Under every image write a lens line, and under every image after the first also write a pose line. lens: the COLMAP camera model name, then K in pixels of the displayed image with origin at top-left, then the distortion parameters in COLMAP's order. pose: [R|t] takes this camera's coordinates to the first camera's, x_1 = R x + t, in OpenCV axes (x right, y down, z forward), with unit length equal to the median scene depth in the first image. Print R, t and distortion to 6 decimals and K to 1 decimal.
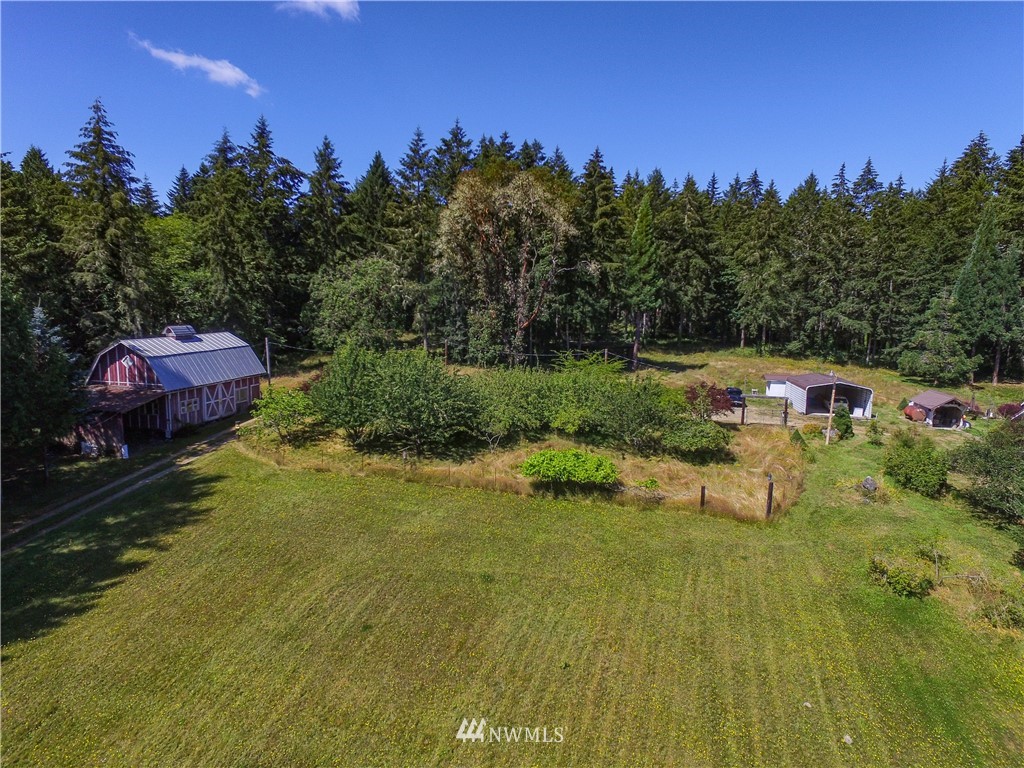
lens RADIAL K [[593.7, 0, 512.4], [0, 593.7, 379.4], [0, 0, 1]] dist [-0.012187, 0.014758]
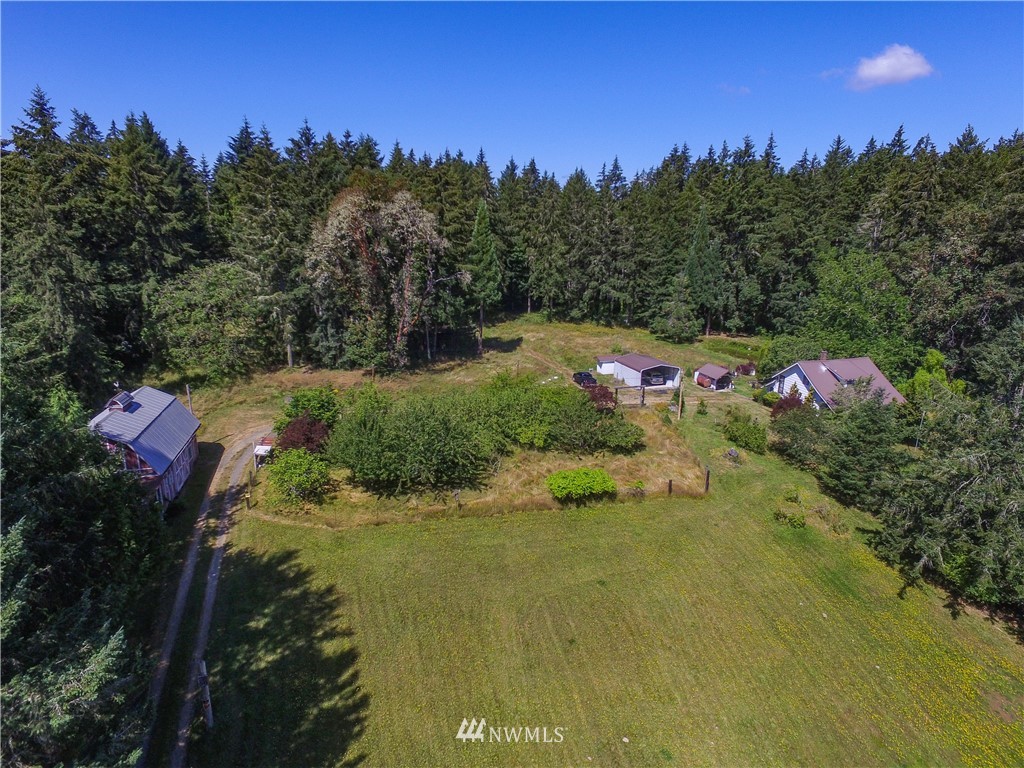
lens RADIAL K [[593.7, 0, 512.4], [0, 593.7, 379.4], [0, 0, 1]] dist [-0.012187, 0.014758]
pose [[0.881025, -0.122432, 0.456953, -0.313784], [0.066675, 0.988425, 0.136276, -0.138445], [-0.468348, -0.089595, 0.878990, -0.049123]]
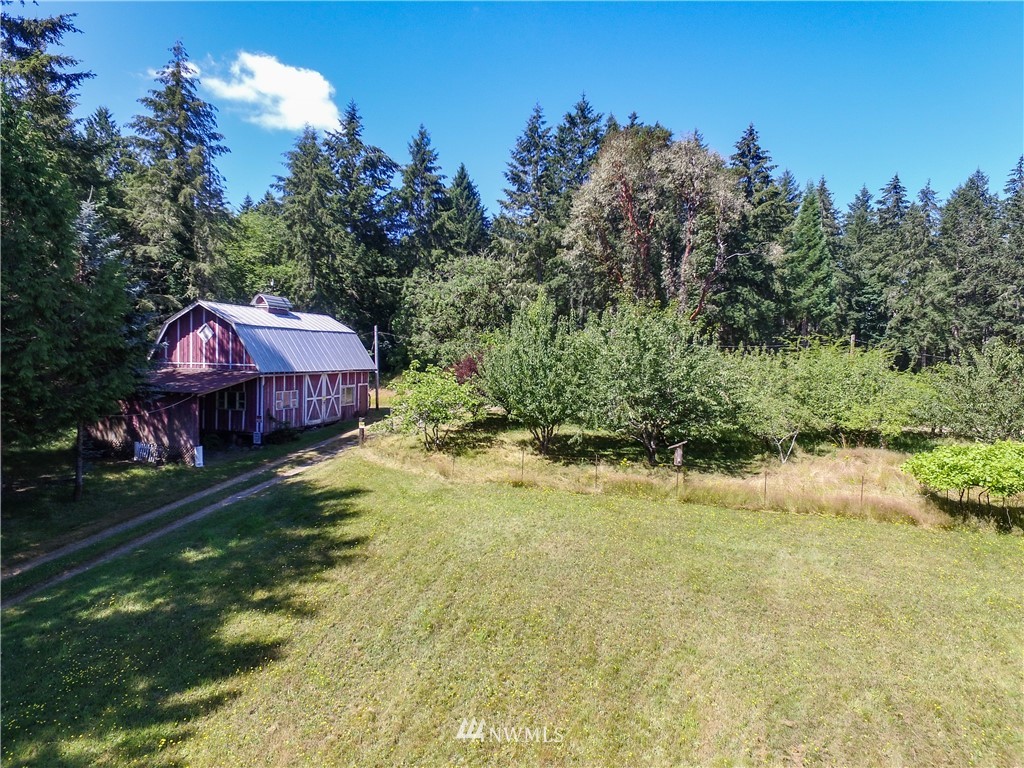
lens RADIAL K [[593.7, 0, 512.4], [0, 593.7, 379.4], [0, 0, 1]] dist [-0.012187, 0.014758]
pose [[0.998632, 0.002674, -0.052217, -0.162459], [-0.007950, 0.994845, -0.101099, 0.058910], [0.051678, 0.101376, 0.993505, 0.213177]]
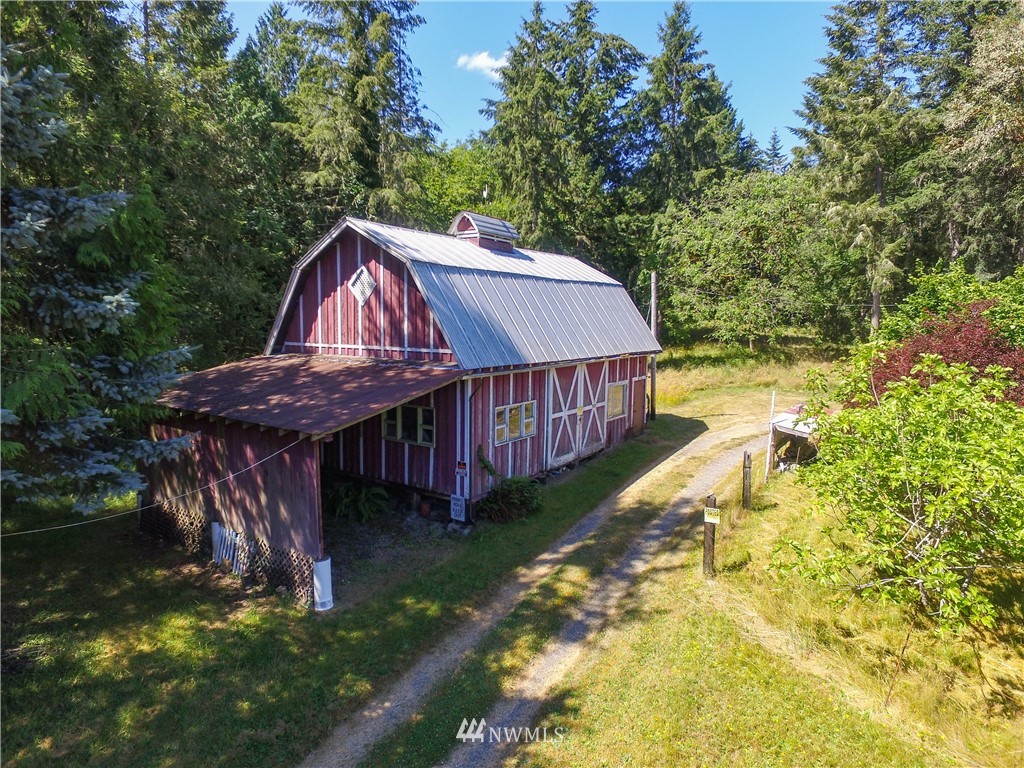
lens RADIAL K [[593.7, 0, 512.4], [0, 593.7, 379.4], [0, 0, 1]] dist [-0.012187, 0.014758]
pose [[0.927408, 0.026423, -0.373118, -0.280446], [-0.042455, 0.998492, -0.034816, 0.021508], [0.371635, 0.048130, 0.927130, 0.457239]]
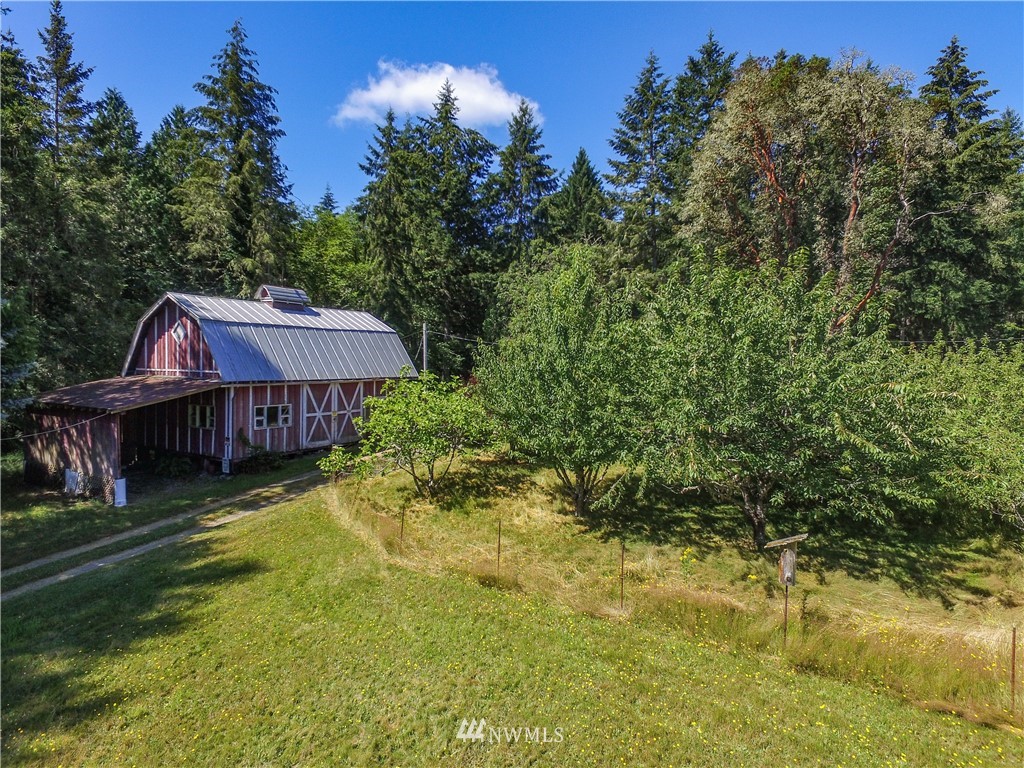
lens RADIAL K [[593.7, 0, 512.4], [0, 593.7, 379.4], [0, 0, 1]] dist [-0.012187, 0.014758]
pose [[0.953787, 0.002945, -0.300471, -0.114391], [-0.036439, 0.993706, -0.105929, 0.040125], [0.298267, 0.111983, 0.947891, 0.362439]]
